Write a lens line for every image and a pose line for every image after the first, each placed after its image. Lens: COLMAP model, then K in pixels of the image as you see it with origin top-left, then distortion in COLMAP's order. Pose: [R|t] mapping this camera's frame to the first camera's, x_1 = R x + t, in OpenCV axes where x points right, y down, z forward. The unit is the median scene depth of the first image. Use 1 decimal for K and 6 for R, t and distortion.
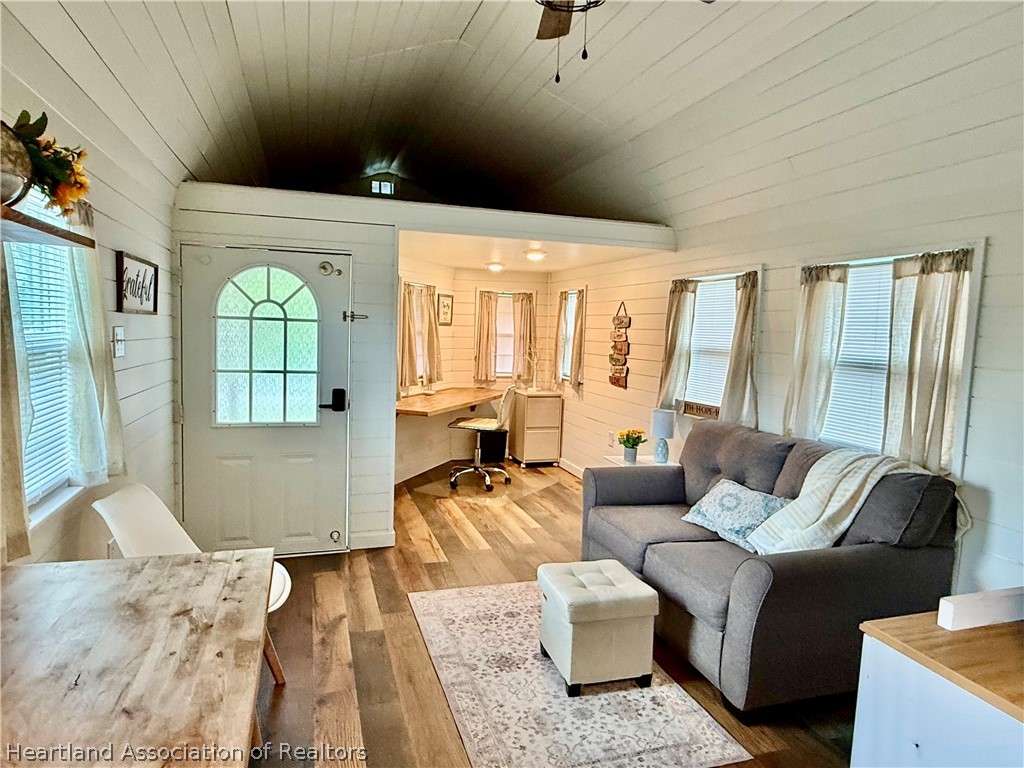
lens RADIAL K [[616.3, 0, 510.3], [0, 616.3, 387.2], [0, 0, 1]] dist [0.002526, 0.000044]
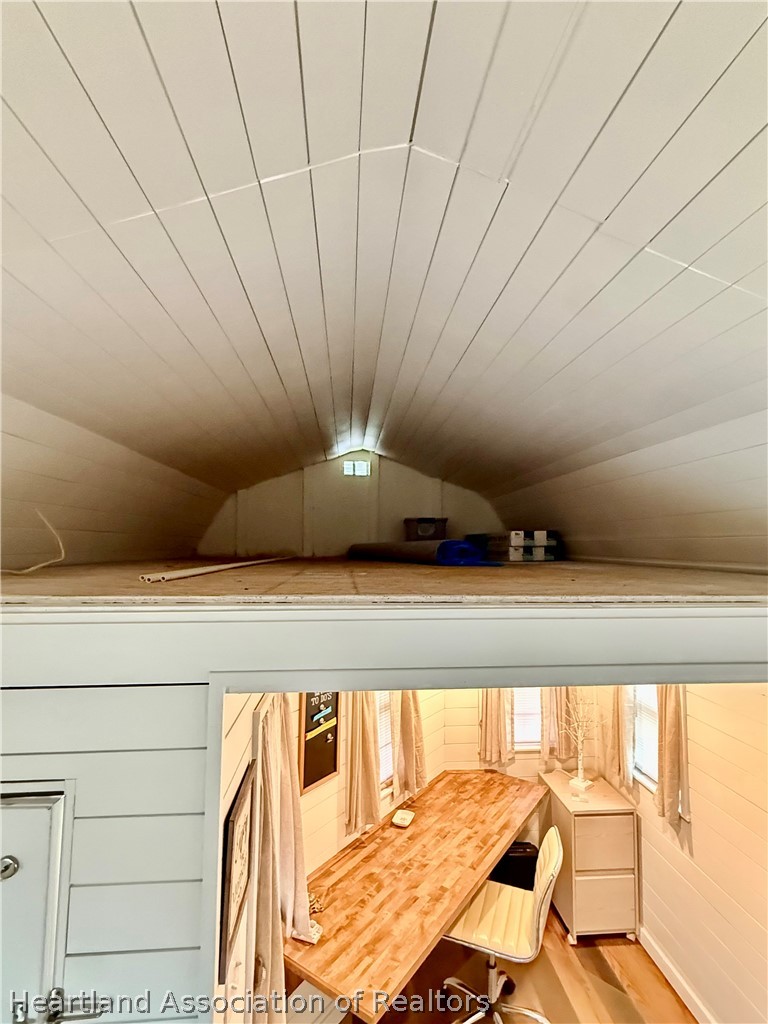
lens RADIAL K [[501.6, 0, 386.8], [0, 501.6, 511.9], [0, 0, 1]] dist [-0.002884, -0.000188]
pose [[0.971359, -0.037793, -0.234593, -0.036592], [-0.002567, 0.985543, -0.169403, -0.316964], [0.237604, 0.165154, 0.957219, 0.794318]]
